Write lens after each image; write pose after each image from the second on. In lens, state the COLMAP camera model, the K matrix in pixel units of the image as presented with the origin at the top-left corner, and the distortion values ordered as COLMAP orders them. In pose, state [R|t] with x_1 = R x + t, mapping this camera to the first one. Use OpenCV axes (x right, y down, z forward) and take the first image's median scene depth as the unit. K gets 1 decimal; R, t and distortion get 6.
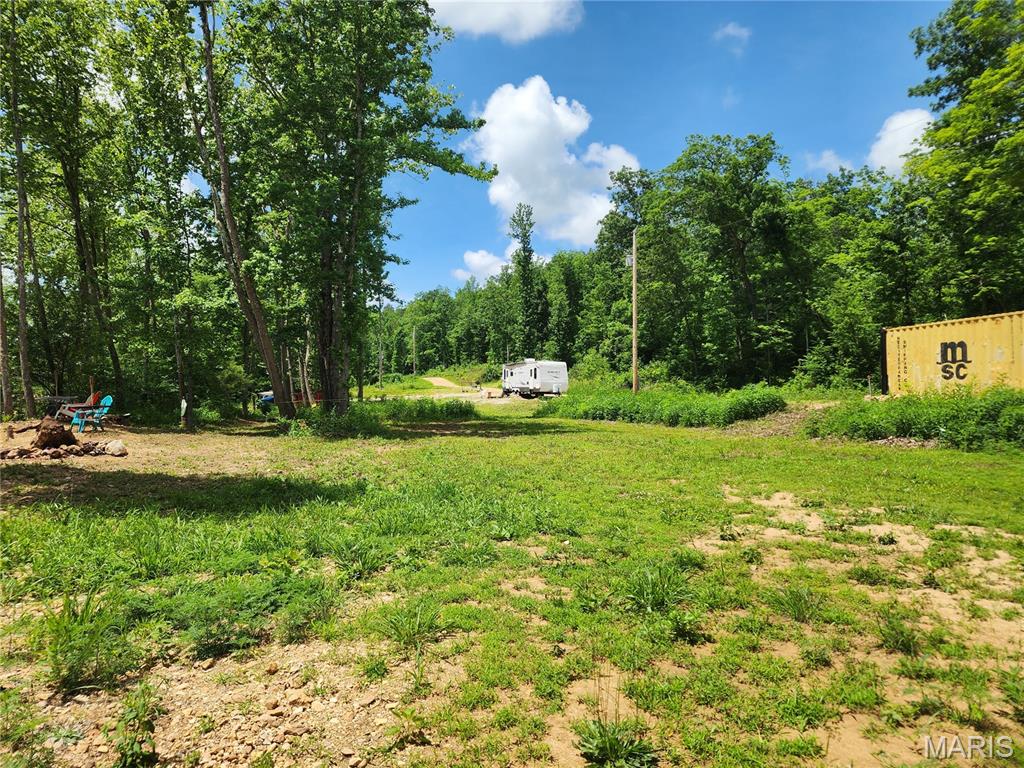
lens RADIAL K [[708.1, 0, 512.0], [0, 708.1, 384.0], [0, 0, 1]] dist [-0.004611, -0.005336]
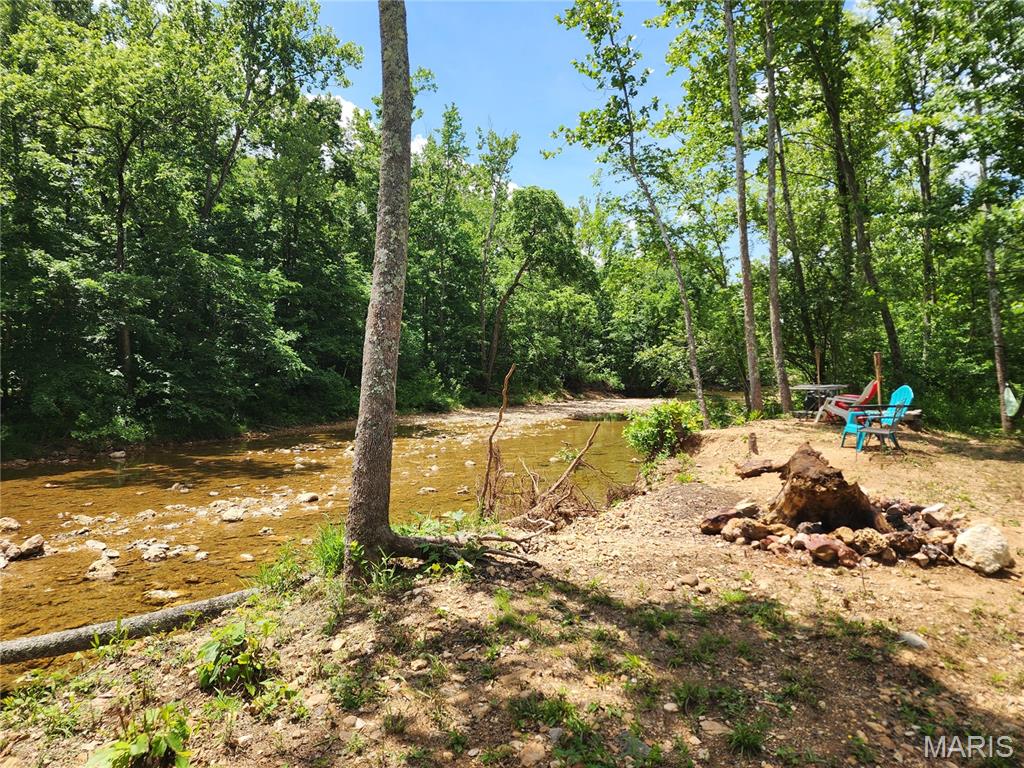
lens RADIAL K [[708.1, 0, 512.0], [0, 708.1, 384.0], [0, 0, 1]] dist [-0.004611, -0.005336]
pose [[0.558672, 0.001258, -0.829388, -0.410870], [0.021708, 0.999634, 0.016139, 0.000286], [0.829105, -0.027021, 0.558440, 0.628592]]
